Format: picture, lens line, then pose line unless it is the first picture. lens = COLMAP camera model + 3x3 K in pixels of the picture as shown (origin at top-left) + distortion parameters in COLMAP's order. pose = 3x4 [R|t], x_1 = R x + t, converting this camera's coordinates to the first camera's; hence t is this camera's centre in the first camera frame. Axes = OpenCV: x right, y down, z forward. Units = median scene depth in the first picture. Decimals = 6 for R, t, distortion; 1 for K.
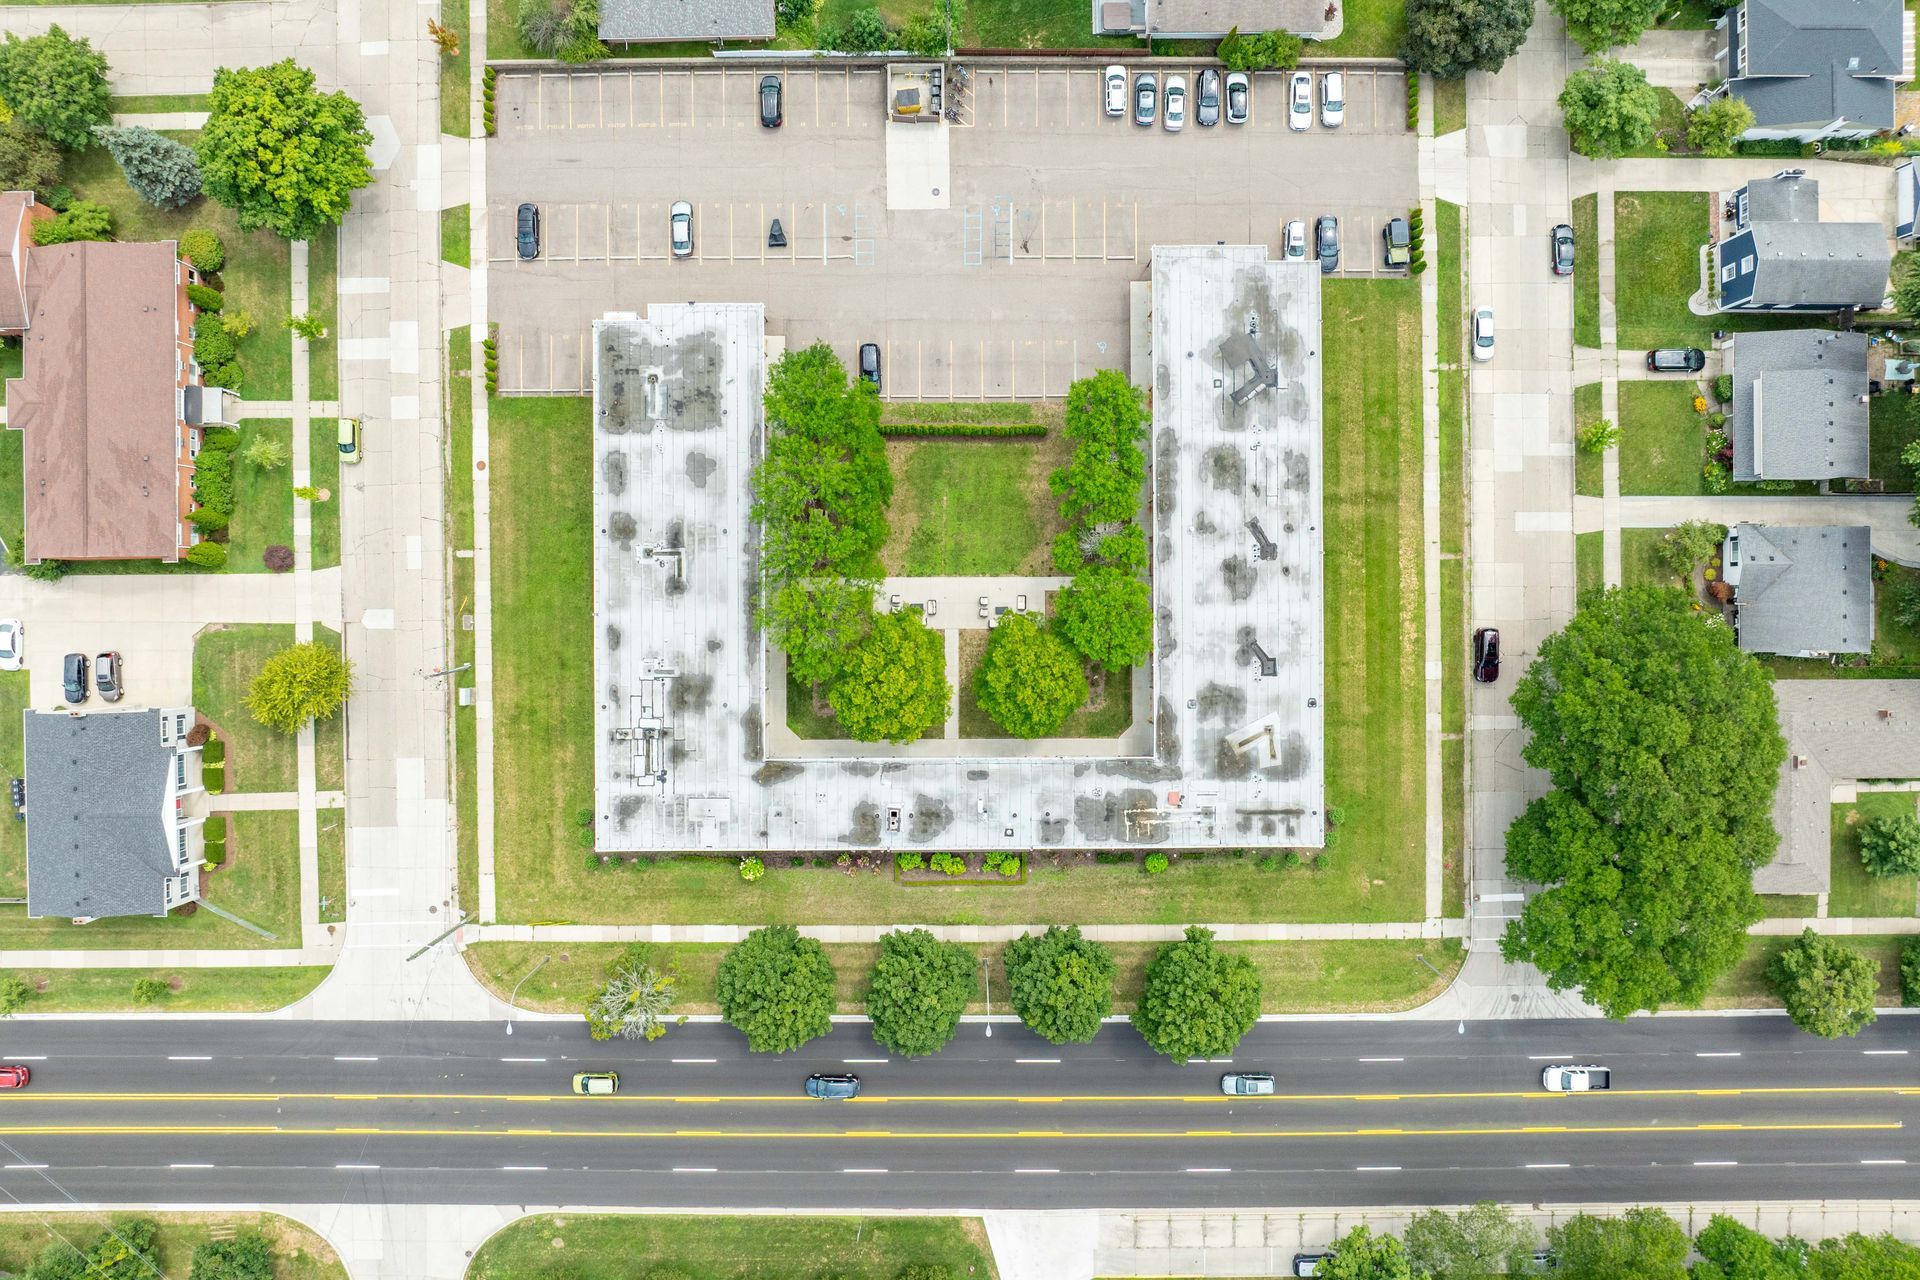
lens RADIAL K [[1339.1, 0, 962.6], [0, 1339.1, 607.5], [0, 0, 1]] dist [-0.048235, 0.012878]
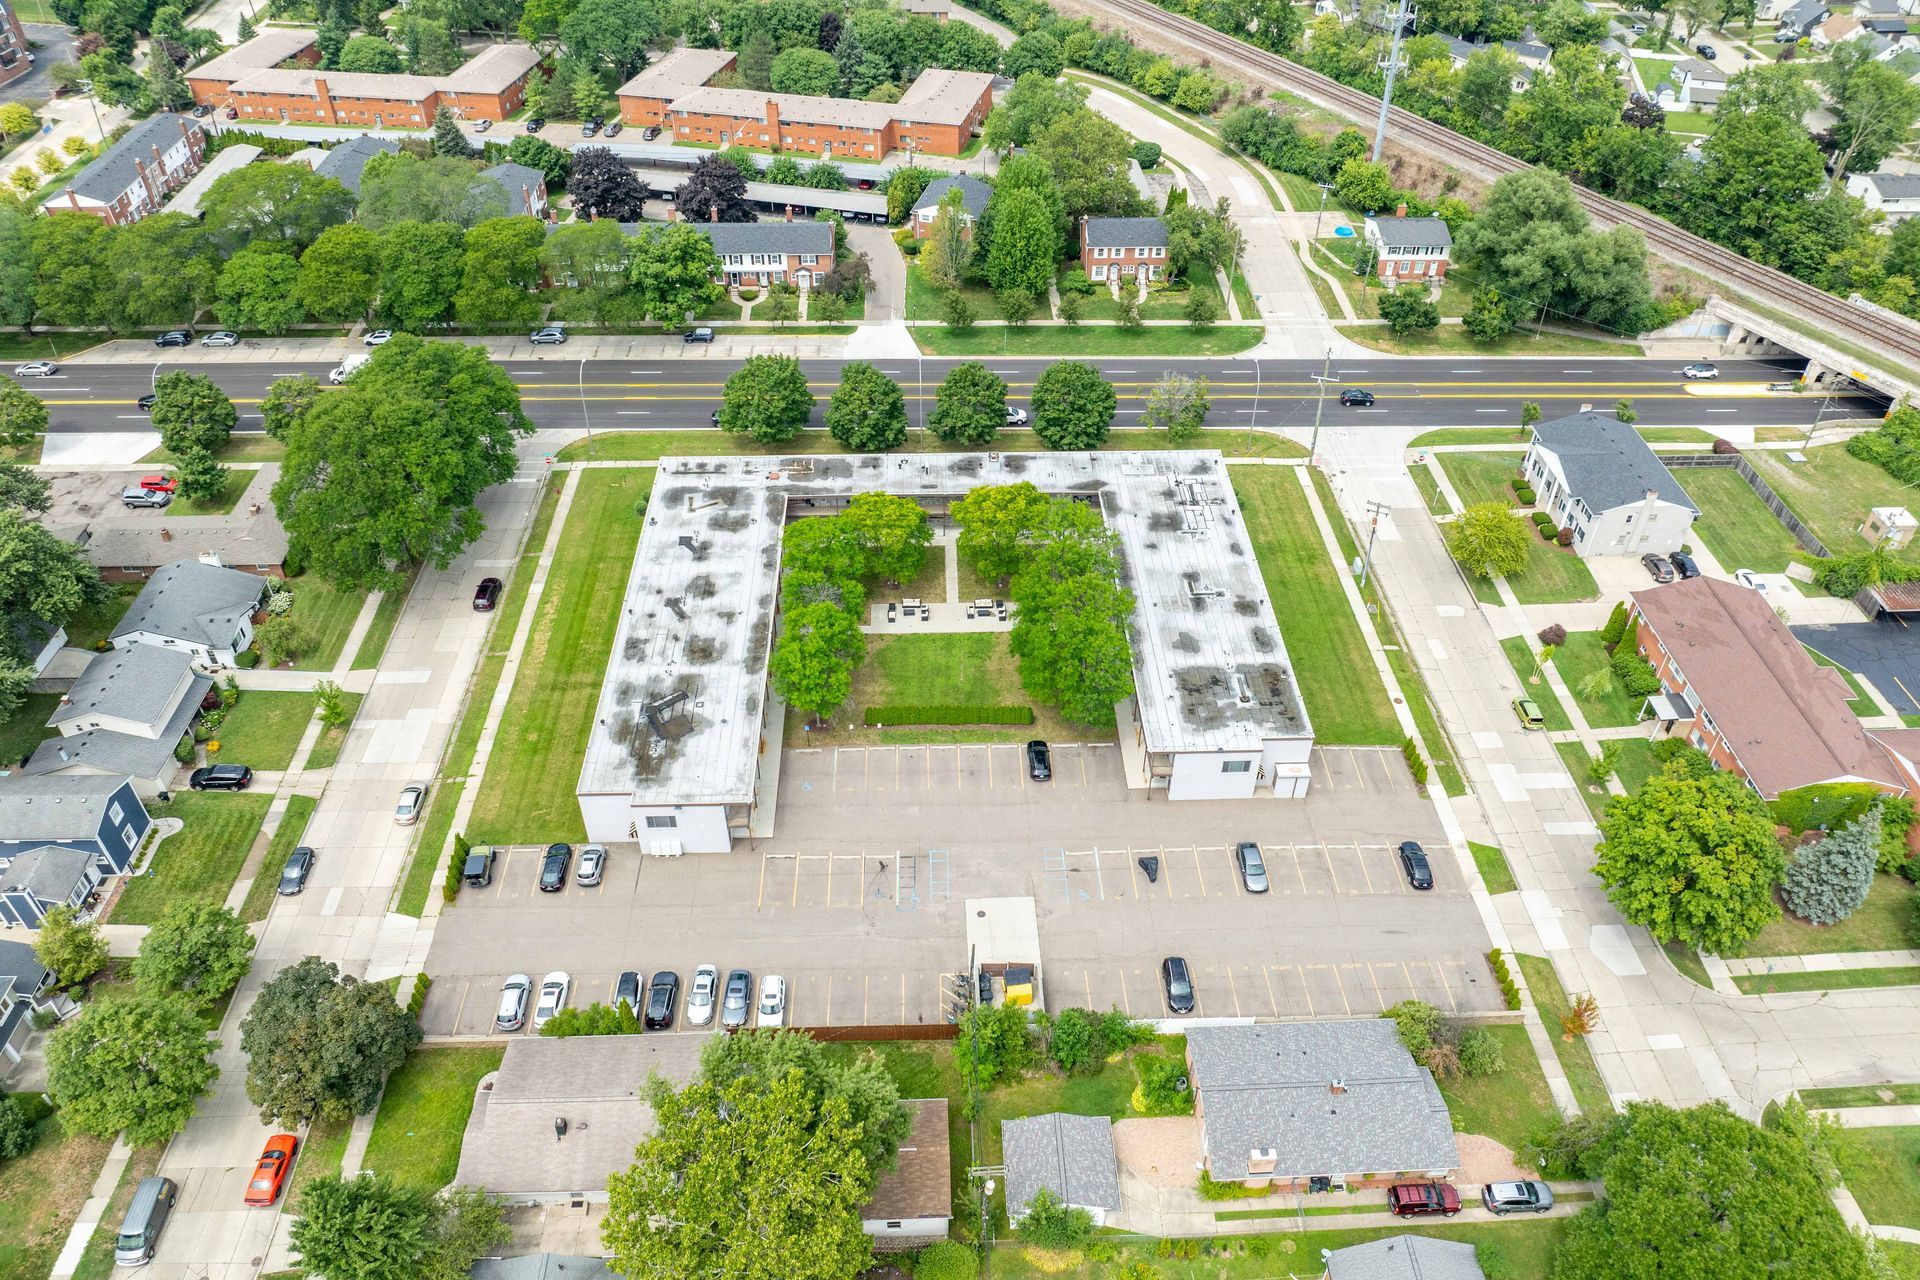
lens RADIAL K [[1339.1, 0, 962.8], [0, 1339.1, 631.0], [0, 0, 1]] dist [-0.048235, 0.012878]
pose [[-0.999513, 0.009582, -0.029707, 0.017381], [-0.028818, -0.648999, 0.760243, -0.875469], [-0.011995, 0.760729, 0.648959, 0.271773]]
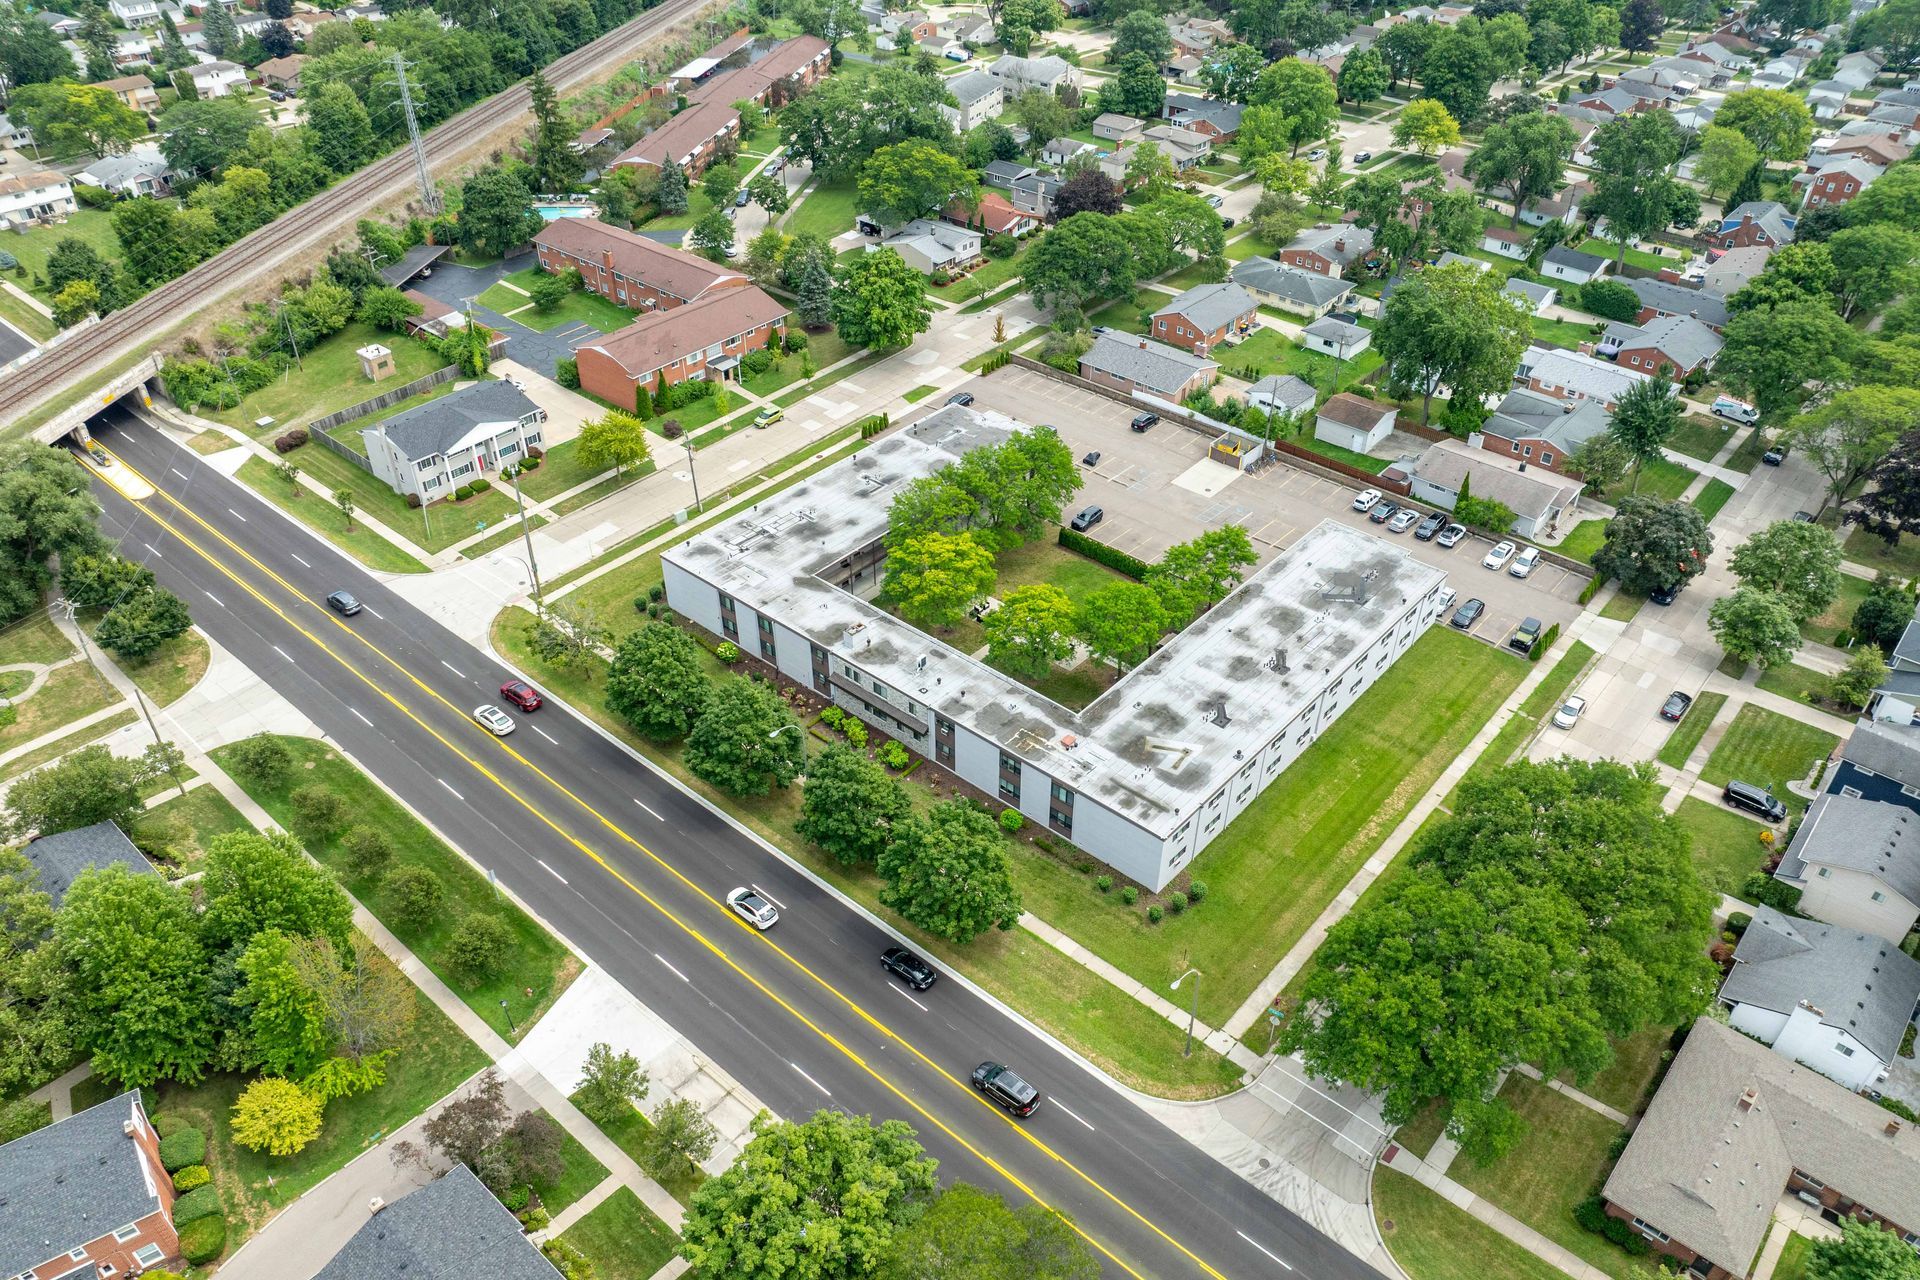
lens RADIAL K [[1339.1, 0, 965.0], [0, 1339.1, 703.8], [0, 0, 1]] dist [-0.048235, 0.012878]
pose [[0.749654, 0.414121, -0.516258, 0.573933], [-0.661827, 0.471137, -0.583108, 0.724475], [0.001751, 0.778803, 0.627267, 0.334381]]
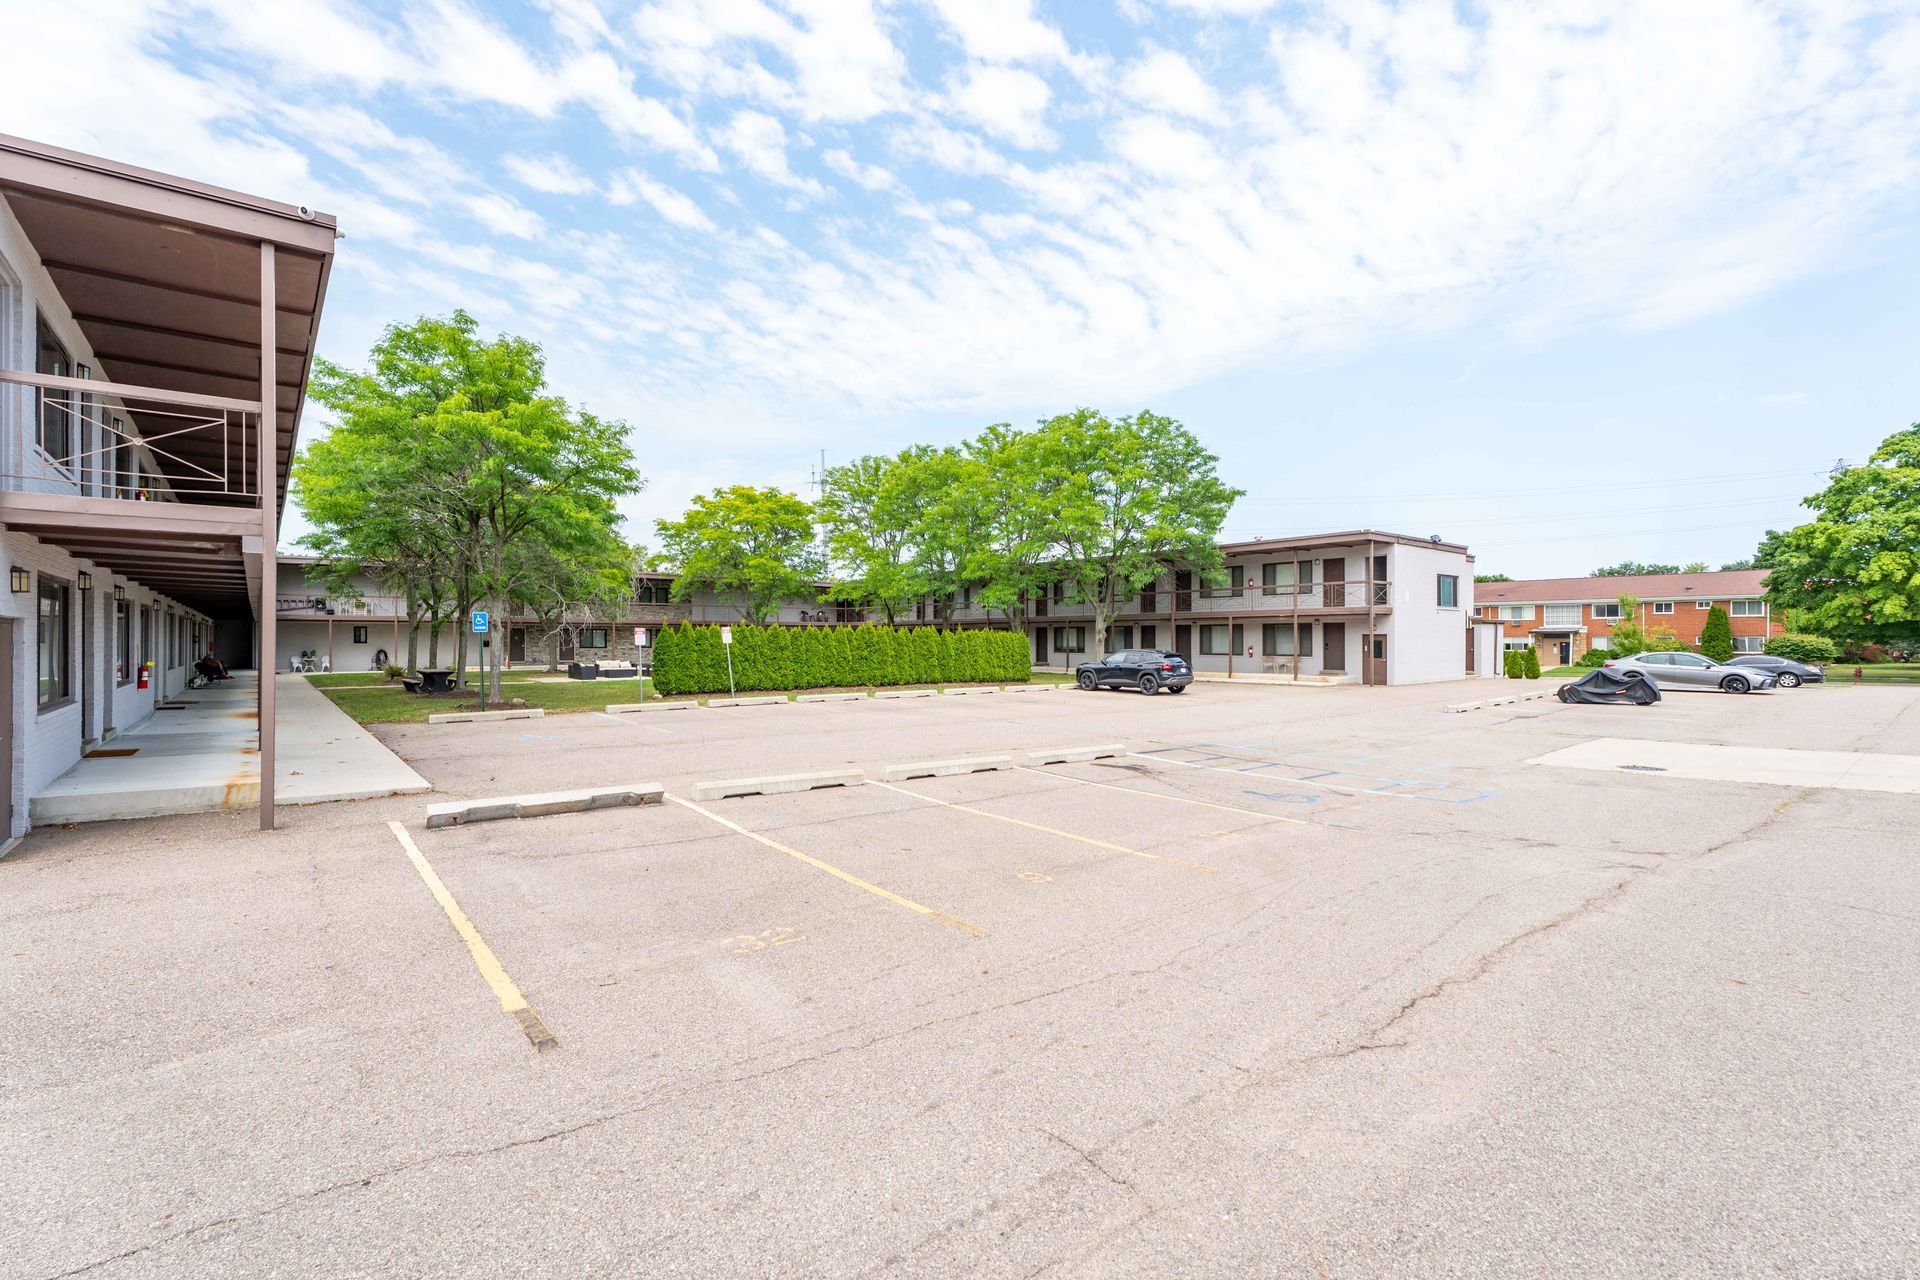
lens RADIAL K [[843.8, 0, 950.5], [0, 843.8, 649.2], [0, 0, 1]] dist [0.001728, -0.000750]
pose [[-0.779079, 0.005801, -0.626899, 0.138637], [-0.626898, -0.016663, 0.778923, -0.346569], [-0.005928, 0.999844, 0.016618, 0.984949]]
